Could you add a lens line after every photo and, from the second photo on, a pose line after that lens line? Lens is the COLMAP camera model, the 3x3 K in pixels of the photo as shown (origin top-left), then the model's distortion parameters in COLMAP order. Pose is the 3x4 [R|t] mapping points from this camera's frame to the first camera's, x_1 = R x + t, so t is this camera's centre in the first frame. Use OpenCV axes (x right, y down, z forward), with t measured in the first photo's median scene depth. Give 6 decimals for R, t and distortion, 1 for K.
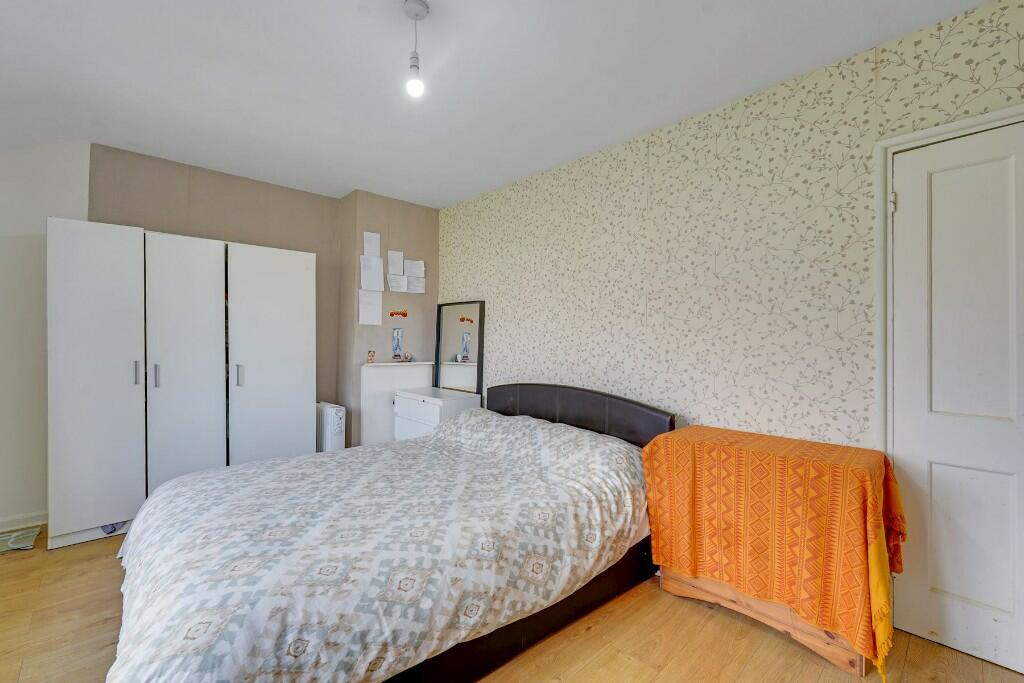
lens RADIAL K [[432.2, 0, 512.0], [0, 432.2, 341.5], [0, 0, 1]] dist [-0.000957, -0.000081]
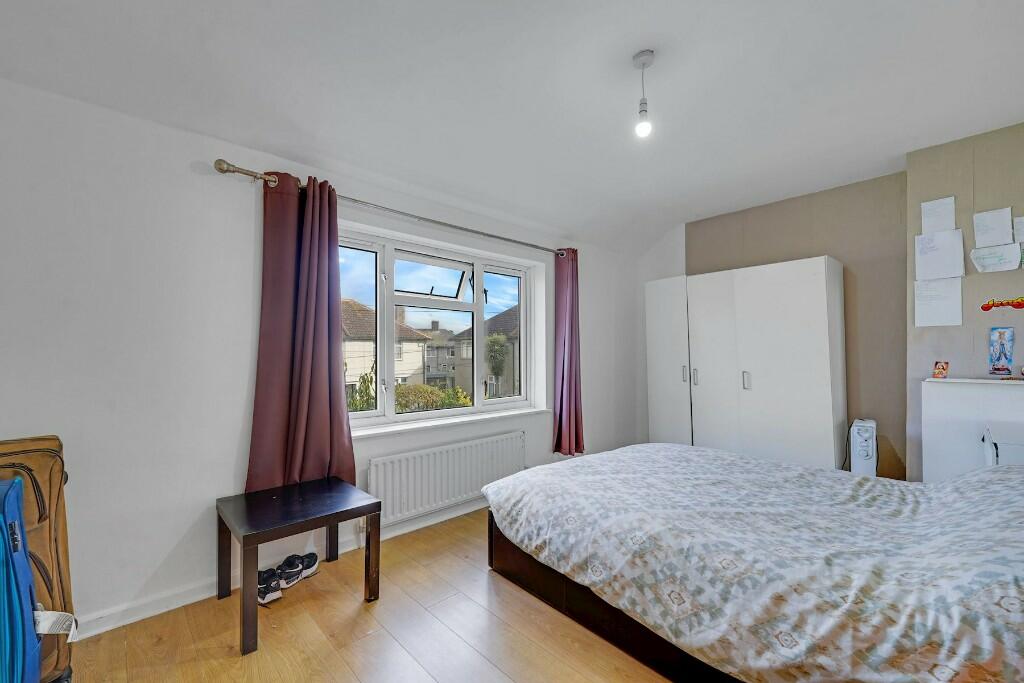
lens RADIAL K [[432.2, 0, 512.0], [0, 432.2, 341.5], [0, 0, 1]] dist [-0.000957, -0.000081]
pose [[-0.000118, -0.031722, -0.999497, 0.918172], [0.013505, 0.999406, -0.031721, 0.006400], [0.999909, -0.013502, 0.000311, 0.613257]]
